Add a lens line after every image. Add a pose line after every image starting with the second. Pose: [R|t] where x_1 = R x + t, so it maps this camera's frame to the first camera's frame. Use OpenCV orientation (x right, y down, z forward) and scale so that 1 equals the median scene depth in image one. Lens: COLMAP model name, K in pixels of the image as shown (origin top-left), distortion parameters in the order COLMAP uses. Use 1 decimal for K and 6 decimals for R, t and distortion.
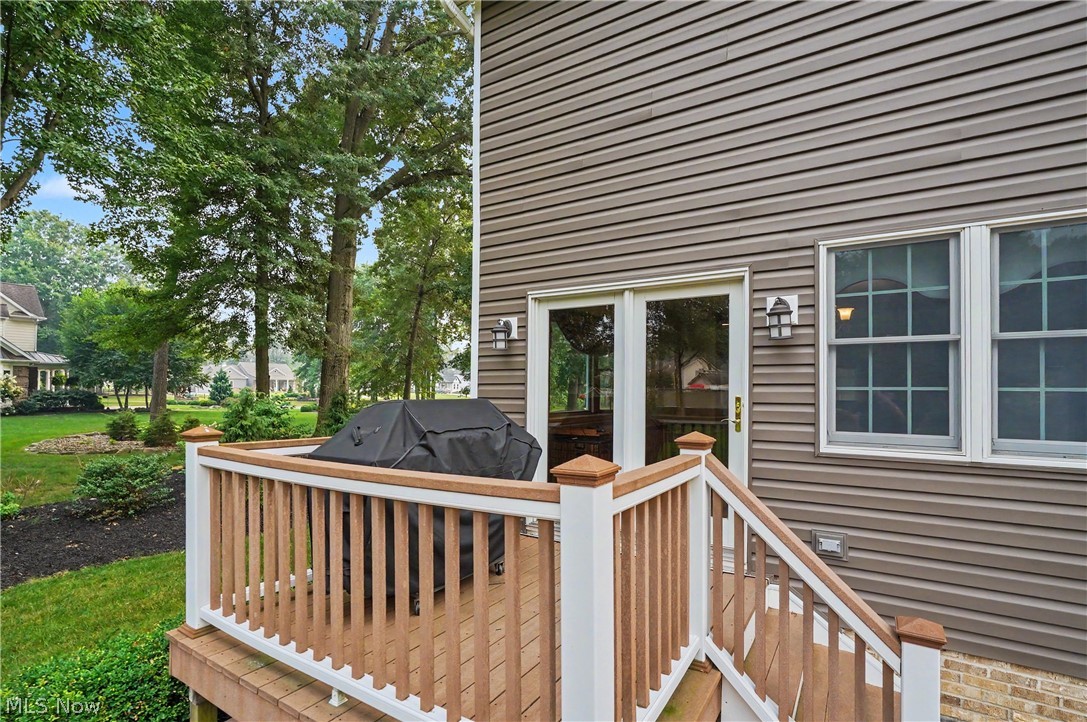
lens RADIAL K [[515.4, 0, 543.5], [0, 515.4, 383.9], [0, 0, 1]] dist [-0.002725, -0.000577]
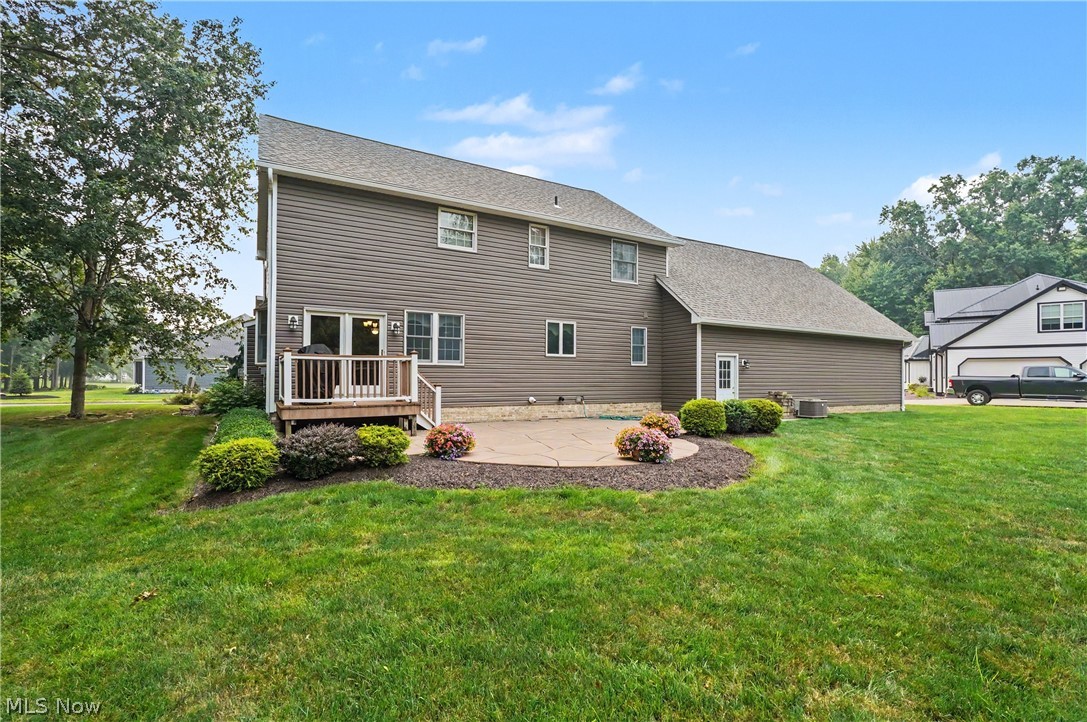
lens RADIAL K [[502.4, 0, 543.9], [0, 502.4, 364.3], [0, 0, 1]] dist [-0.003740, -0.000747]
pose [[0.472820, 0.021699, 0.880892, -2.256331], [-0.011984, 0.999763, -0.018195, 0.187098], [-0.881077, -0.001954, 0.472968, -1.680758]]
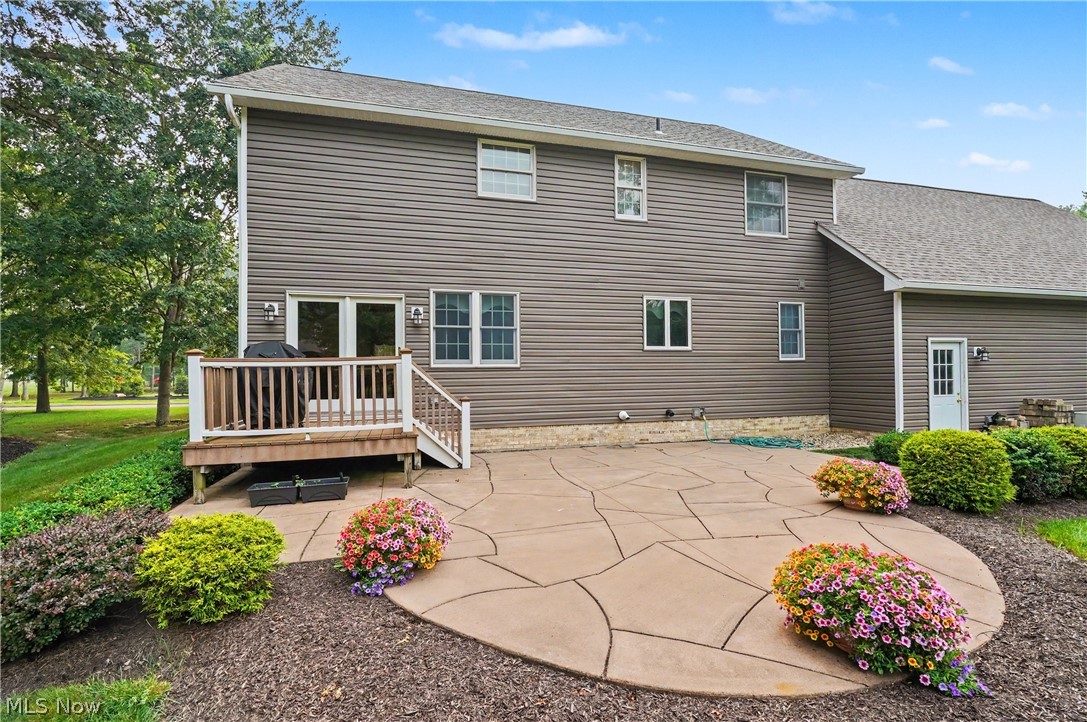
lens RADIAL K [[502.4, 0, 543.9], [0, 502.4, 364.3], [0, 0, 1]] dist [-0.003740, -0.000747]
pose [[0.672010, -0.000437, 0.740542, -0.993168], [0.005555, 0.999975, -0.004451, 0.131030], [-0.740521, 0.007105, 0.671996, -1.177996]]
